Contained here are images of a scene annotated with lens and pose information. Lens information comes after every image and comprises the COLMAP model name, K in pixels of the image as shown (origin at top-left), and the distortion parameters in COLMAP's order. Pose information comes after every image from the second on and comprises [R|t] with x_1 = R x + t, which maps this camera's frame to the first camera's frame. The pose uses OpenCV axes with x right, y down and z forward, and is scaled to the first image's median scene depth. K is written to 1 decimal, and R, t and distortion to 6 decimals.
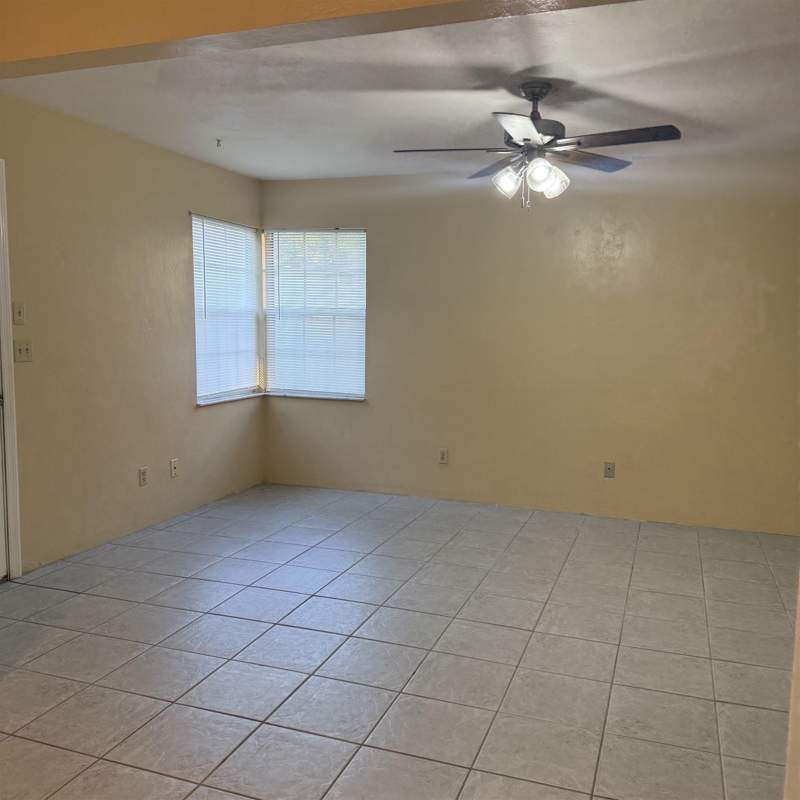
lens RADIAL K [[739.6, 0, 400.0], [0, 739.6, 400.0], [0, 0, 1]] dist [0.156250, -0.268154]
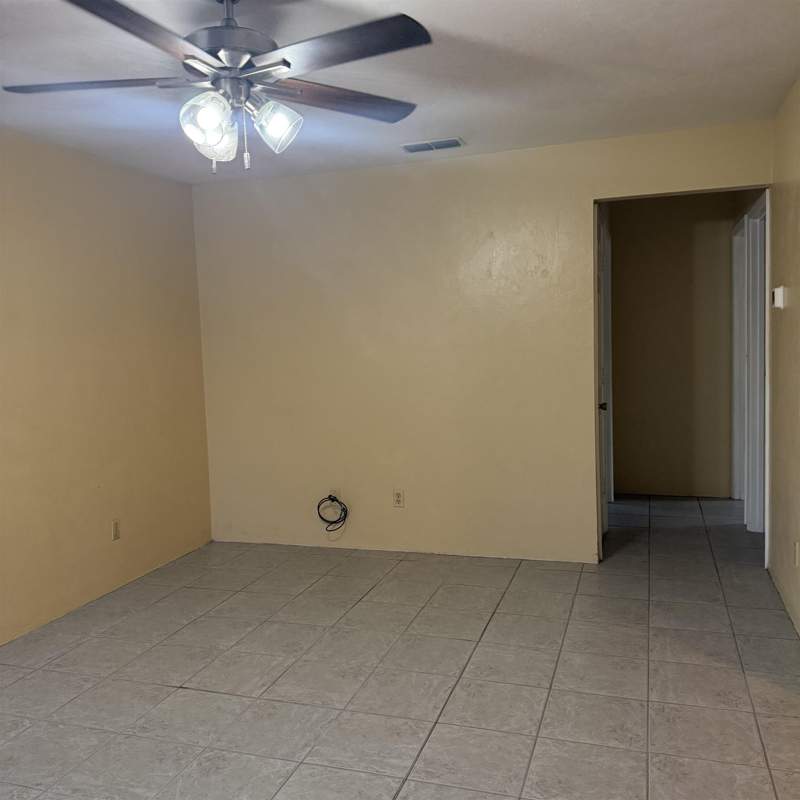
lens RADIAL K [[739.6, 0, 400.0], [0, 739.6, 400.0], [0, 0, 1]] dist [0.156250, -0.268154]
pose [[-0.042170, -0.076771, 0.996157, -0.492508], [0.135504, 0.987392, 0.081832, -0.095594], [-0.989879, 0.138434, -0.031235, 0.981867]]
